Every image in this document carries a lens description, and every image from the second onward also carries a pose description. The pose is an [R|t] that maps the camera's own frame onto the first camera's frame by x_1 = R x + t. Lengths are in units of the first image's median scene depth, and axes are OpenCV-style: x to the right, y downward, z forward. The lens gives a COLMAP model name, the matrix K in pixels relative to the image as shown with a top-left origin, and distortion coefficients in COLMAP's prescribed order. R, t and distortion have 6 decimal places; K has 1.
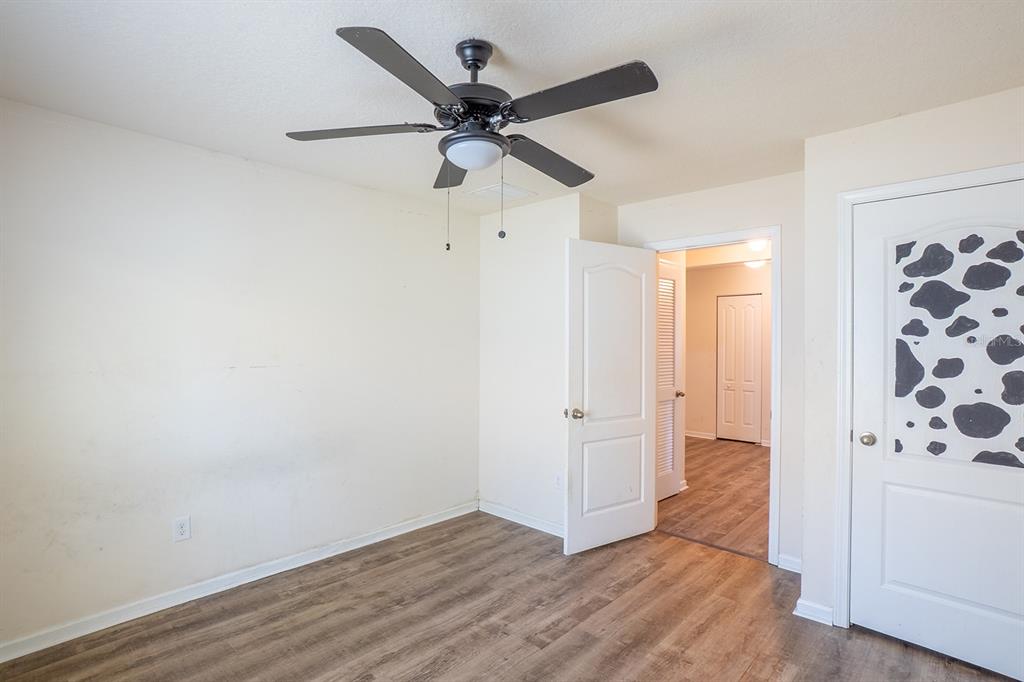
lens RADIAL K [[503.9, 0, 508.8], [0, 503.9, 339.6], [0, 0, 1]] dist [-0.051361, 0.024332]
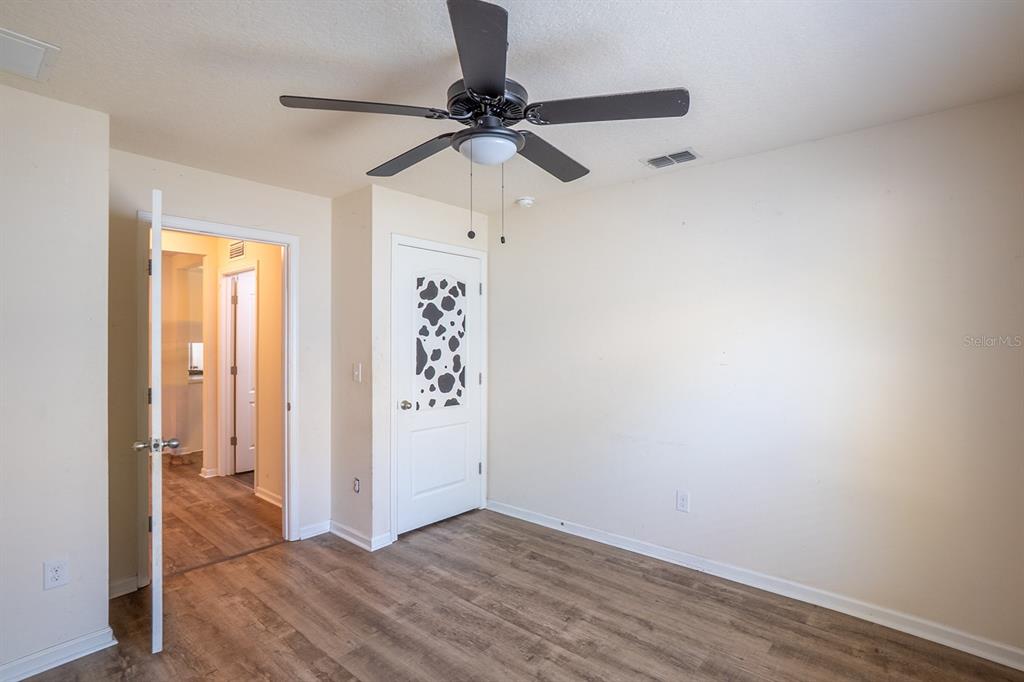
lens RADIAL K [[503.9, 0, 508.8], [0, 503.9, 339.6], [0, 0, 1]] dist [-0.051361, 0.024332]
pose [[-0.042899, -0.004393, 0.999070, -0.828548], [-0.000606, 0.999990, 0.004371, -0.002818], [-0.999079, -0.000418, -0.042902, 0.785217]]
